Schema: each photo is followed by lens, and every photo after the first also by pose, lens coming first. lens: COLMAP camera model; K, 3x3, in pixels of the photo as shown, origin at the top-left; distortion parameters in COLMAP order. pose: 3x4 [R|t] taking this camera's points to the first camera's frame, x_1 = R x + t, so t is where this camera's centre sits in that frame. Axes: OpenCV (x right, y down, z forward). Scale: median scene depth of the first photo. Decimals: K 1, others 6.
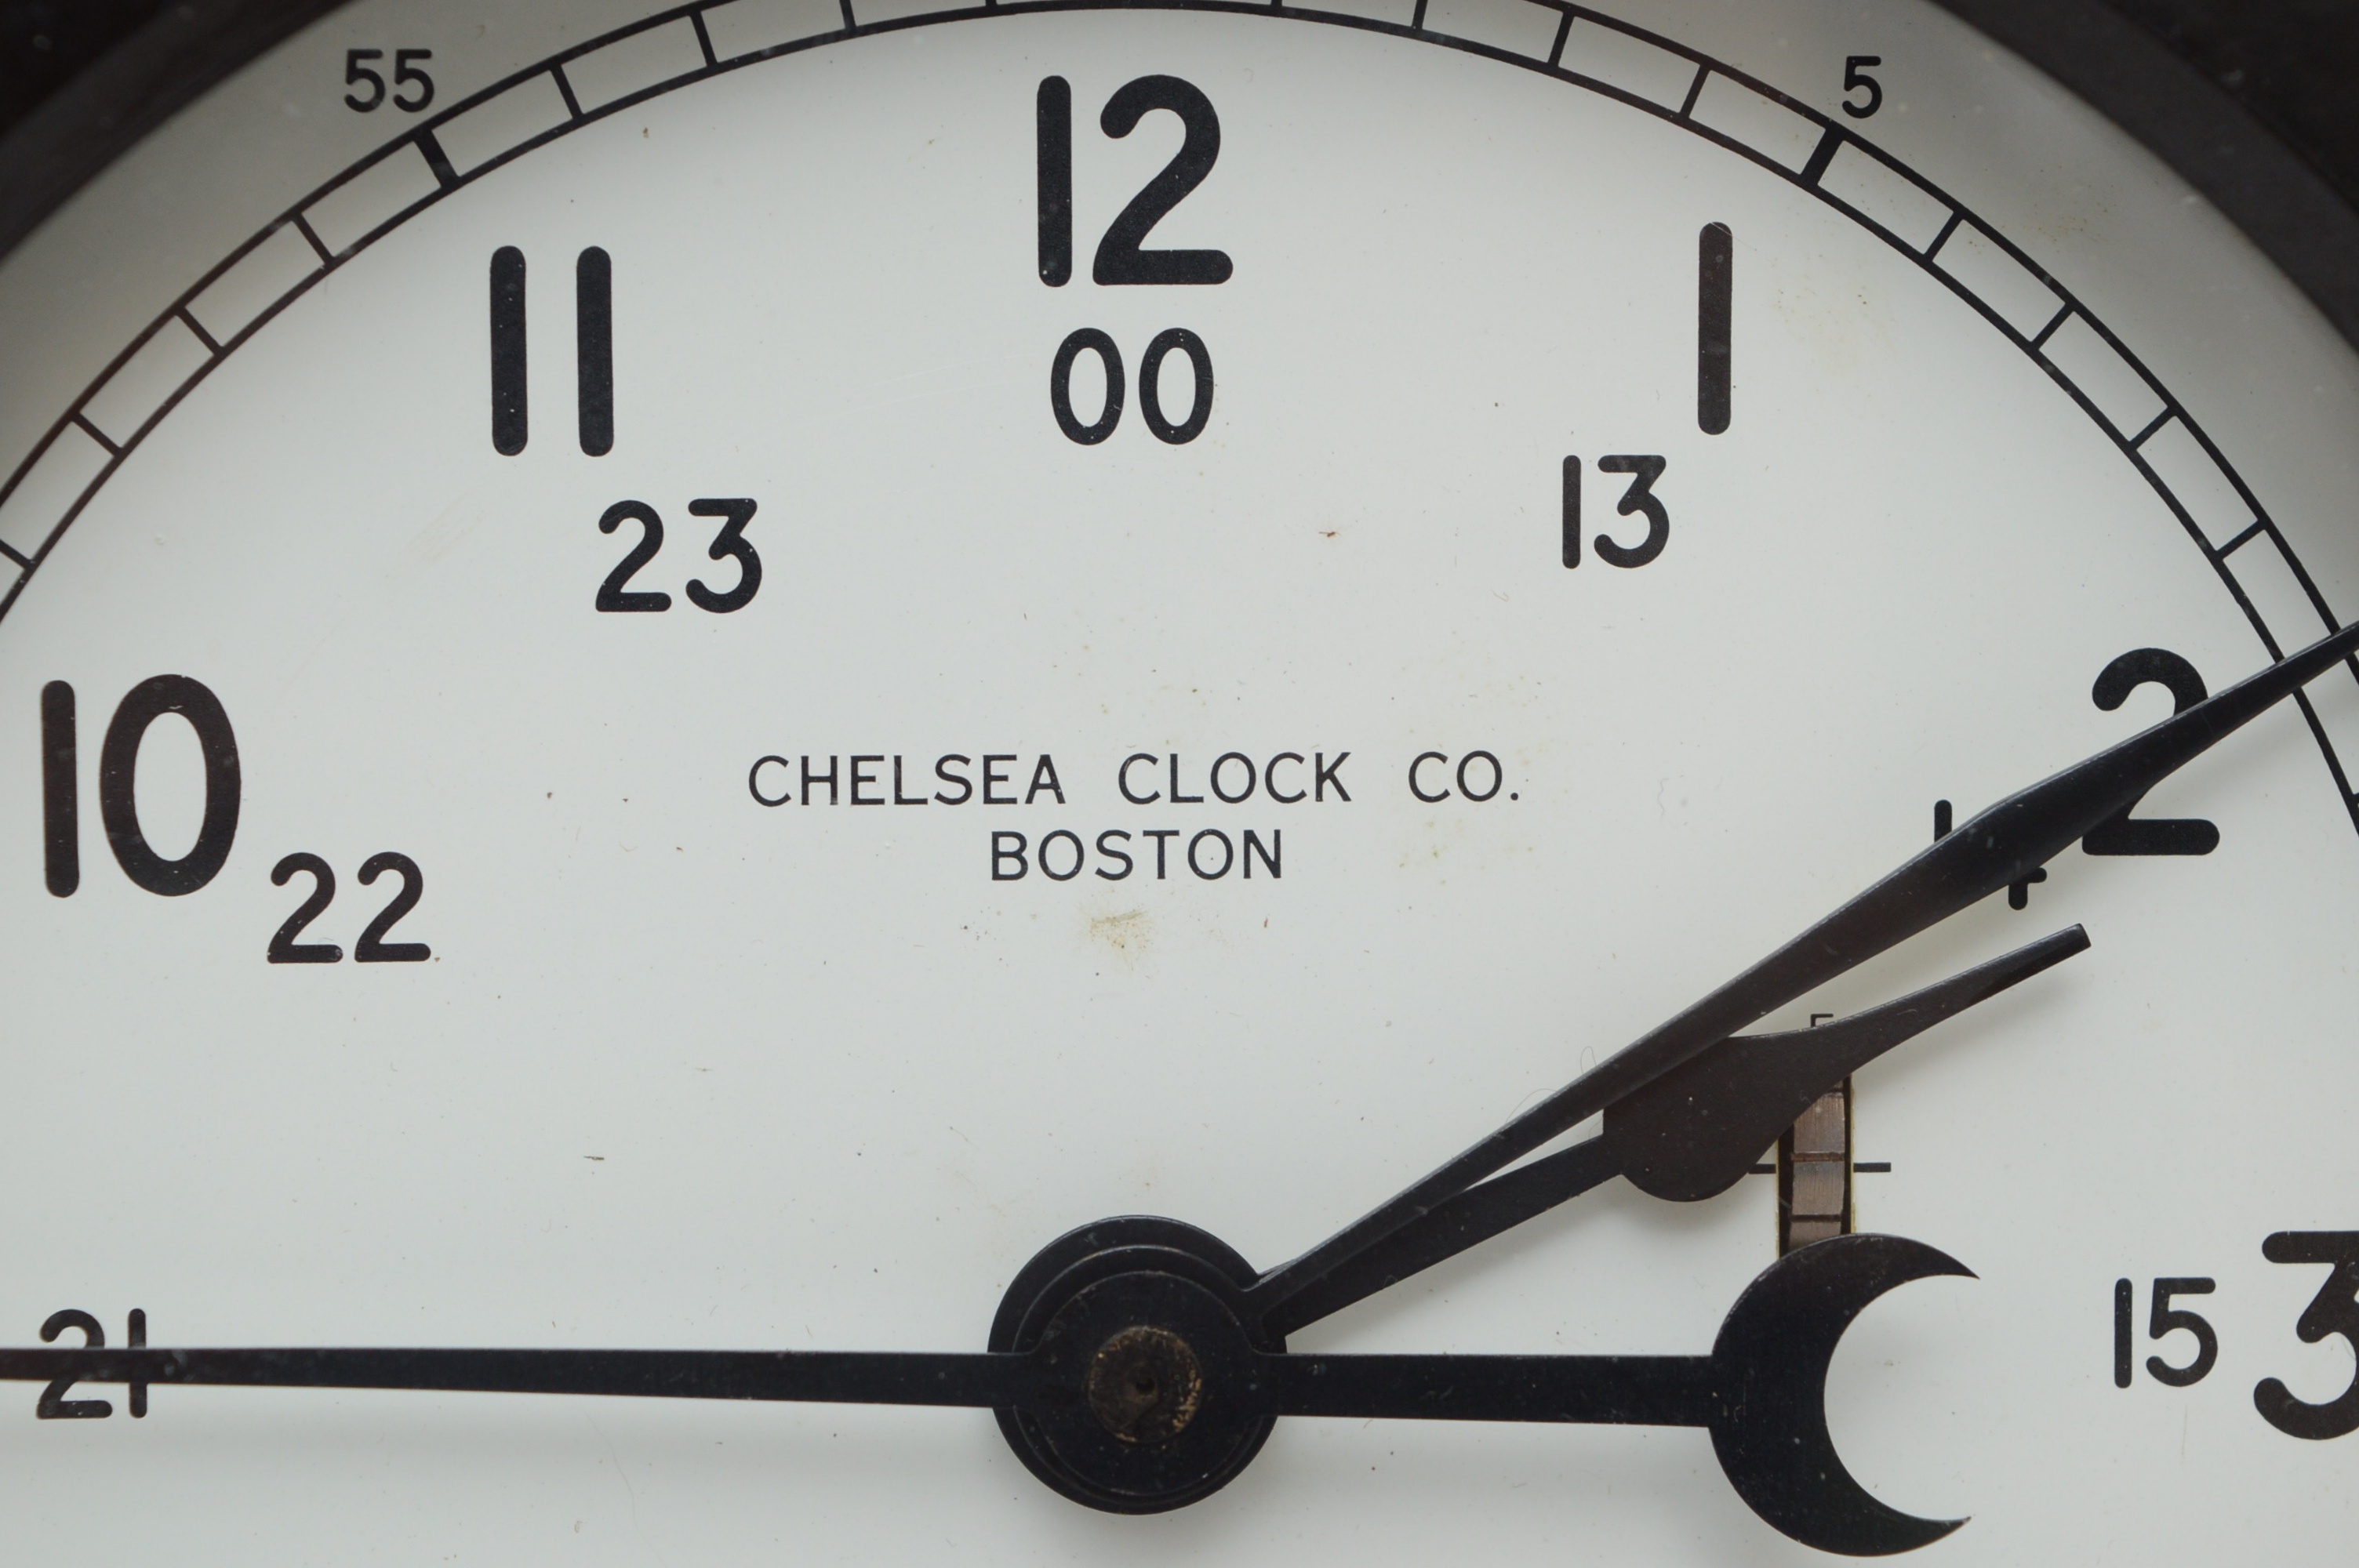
lens RADIAL K [[5665.0, 0, 1179.5], [0, 5665.0, 784.0], [0, 0, 1]] dist [0.109259, -0.760357]
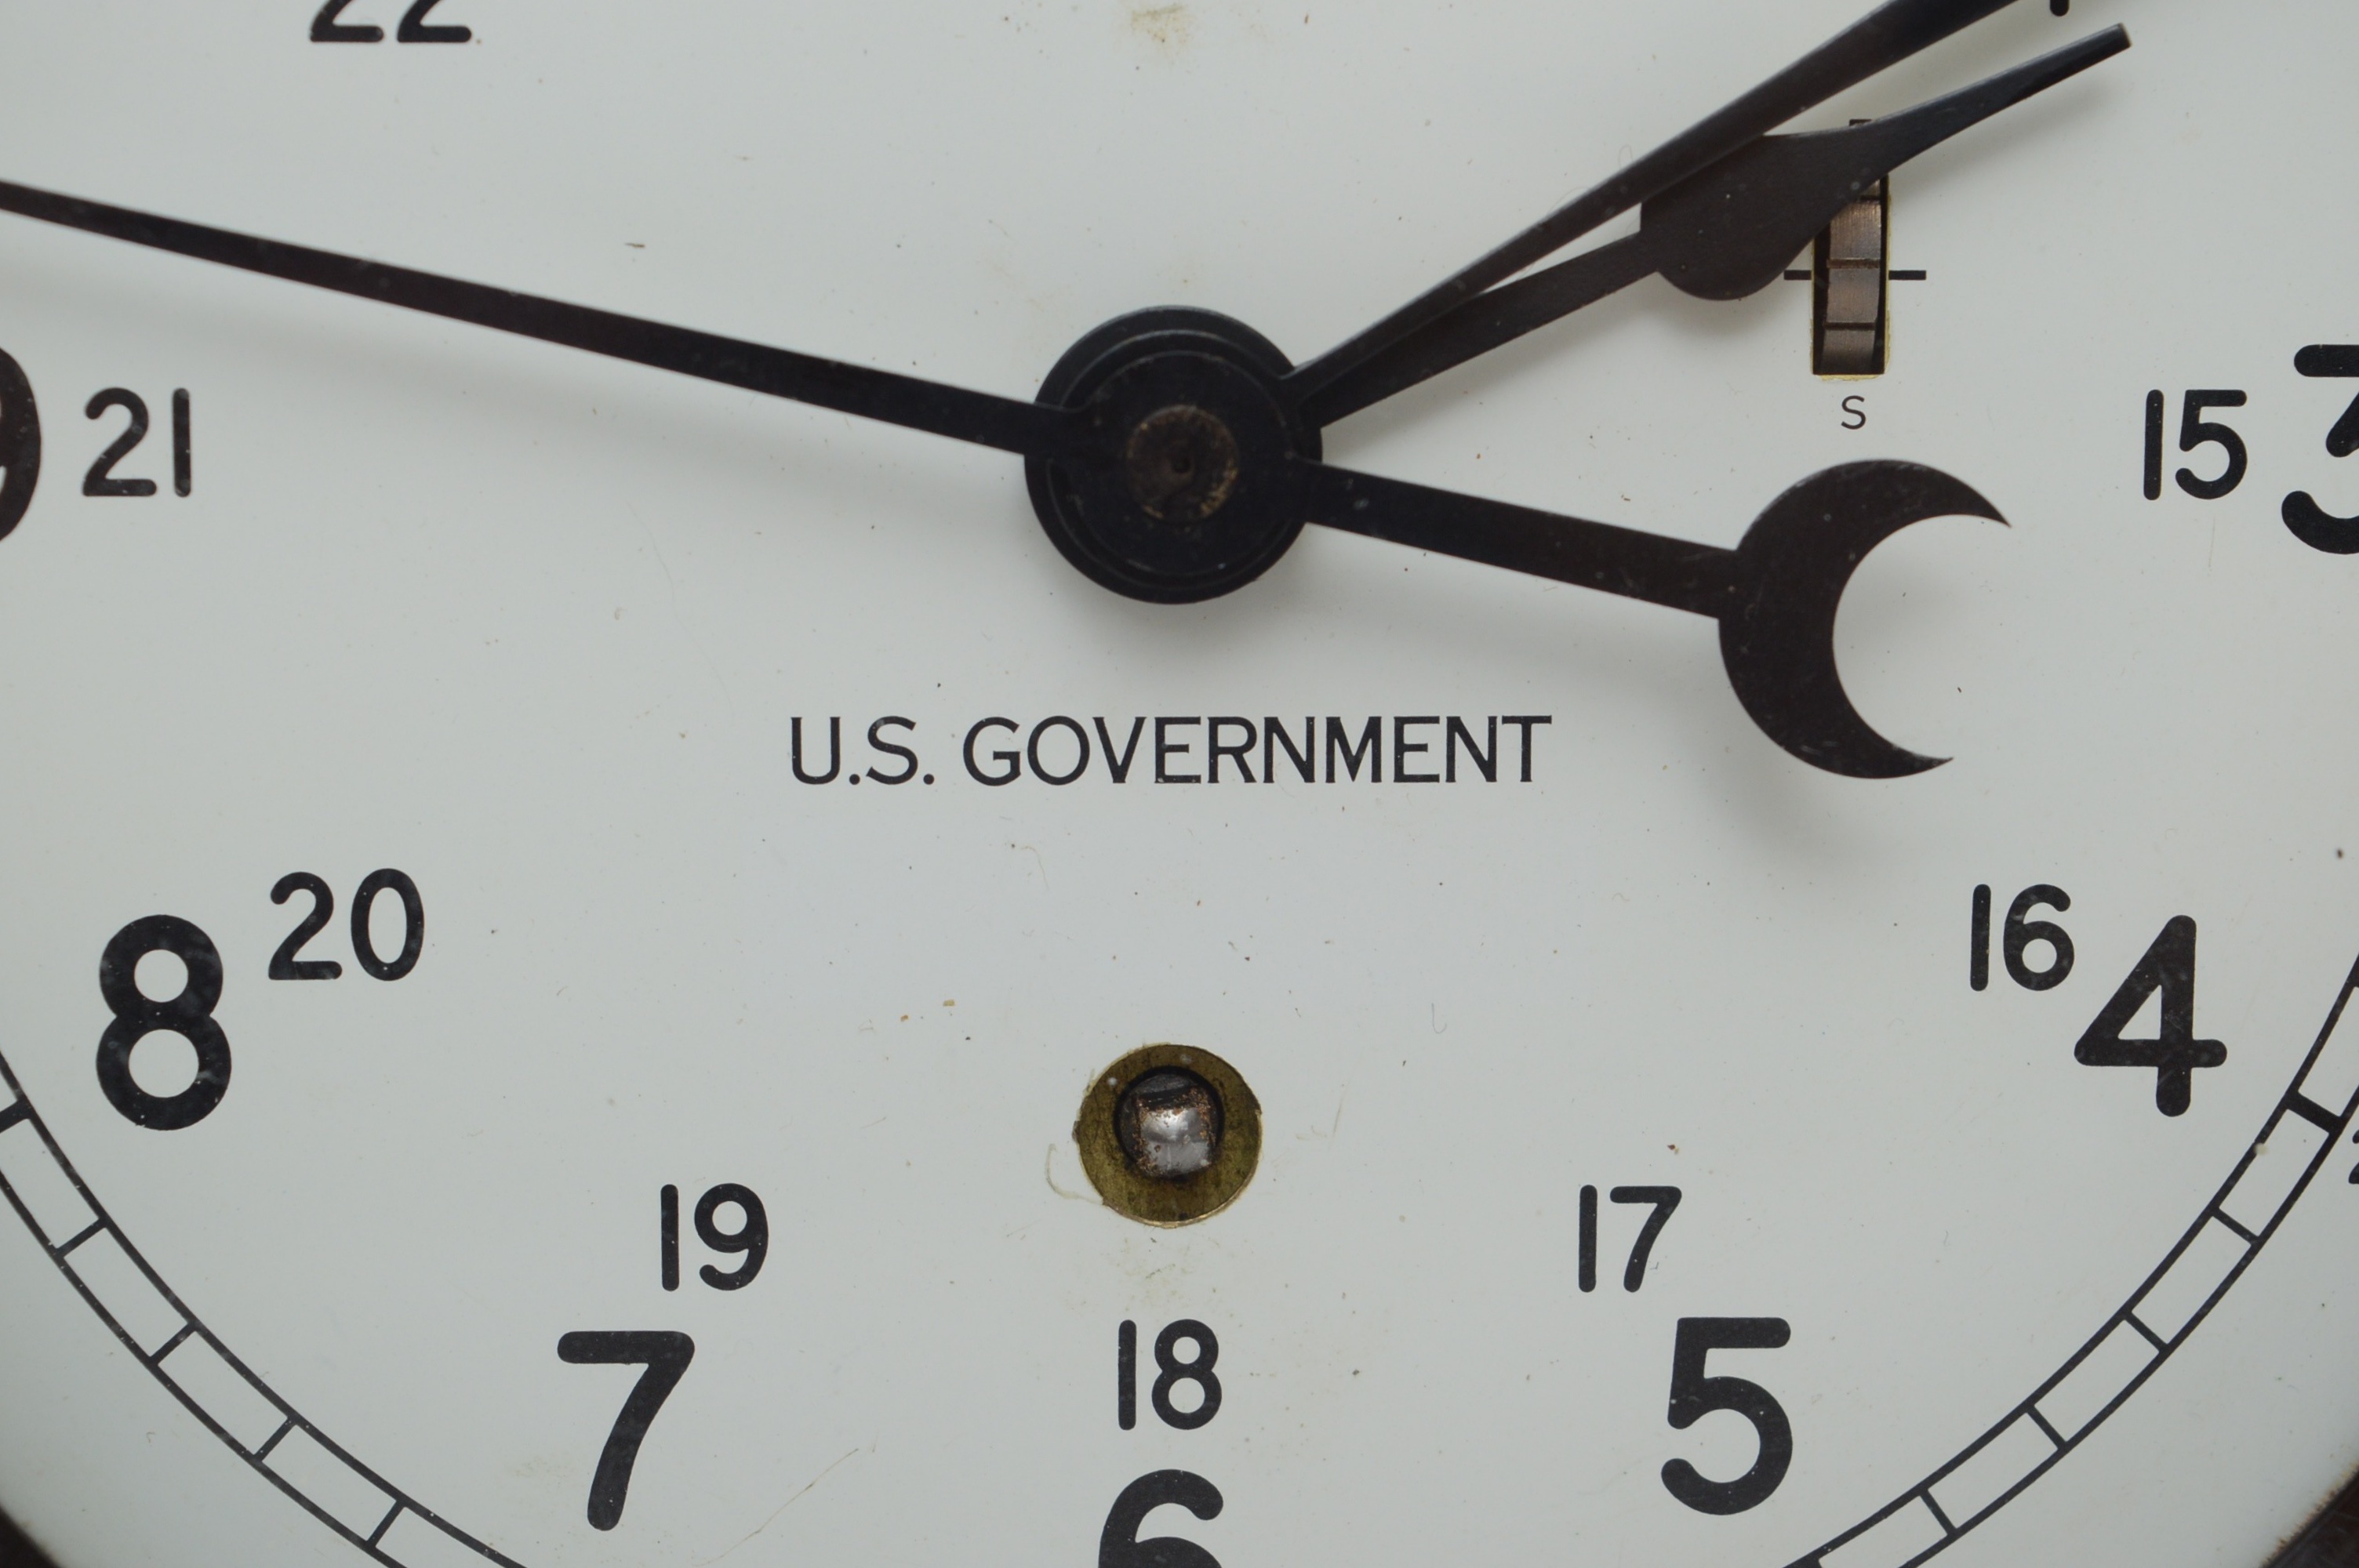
lens RADIAL K [[5665.0, 0, 1179.5], [0, 5665.0, 784.0], [0, 0, 1]] dist [0.109259, -0.760357]
pose [[0.999940, 0.010693, -0.002265, -0.003474], [-0.010520, 0.997746, 0.066280, 0.093496], [0.002968, -0.066252, 0.997799, -0.008171]]
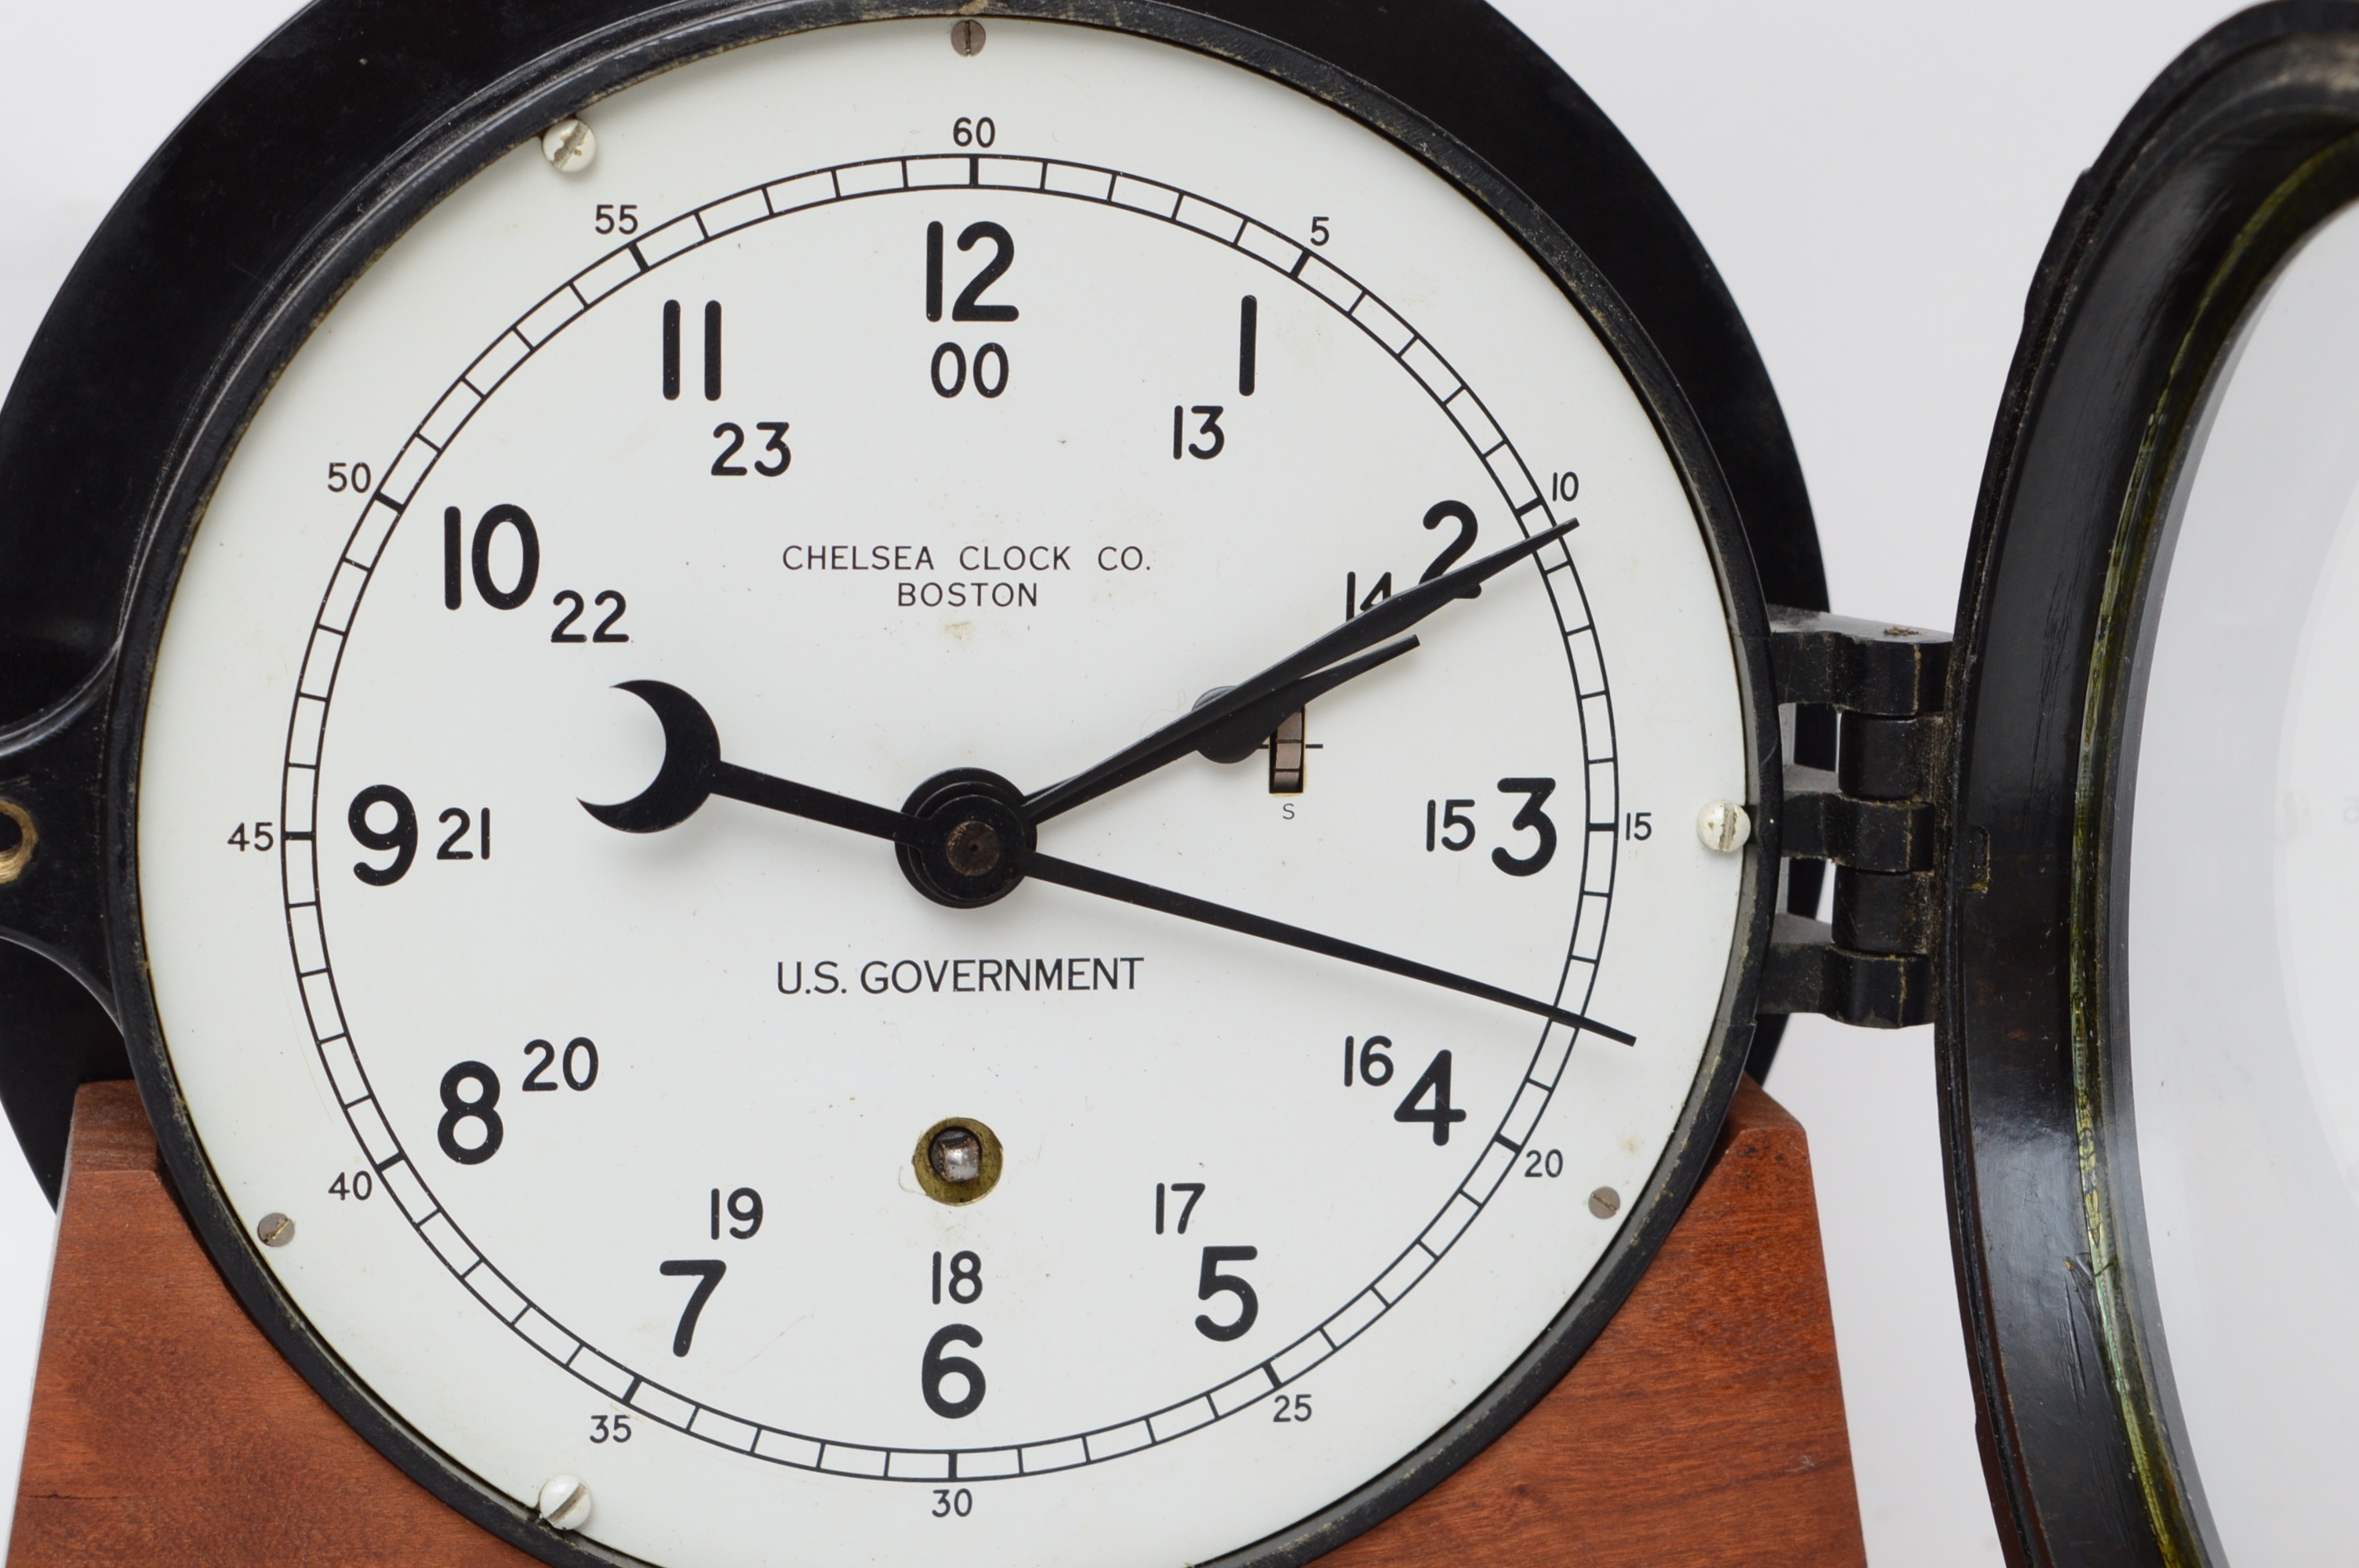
lens RADIAL K [[5665.0, 0, 1179.5], [0, 5665.0, 784.0], [0, 0, 1]] dist [0.109259, -0.760357]
pose [[0.994074, 0.007669, 0.108439, -0.155726], [-0.017559, 0.995737, 0.090547, -0.108240], [-0.107282, -0.091915, 0.989971, -1.077379]]
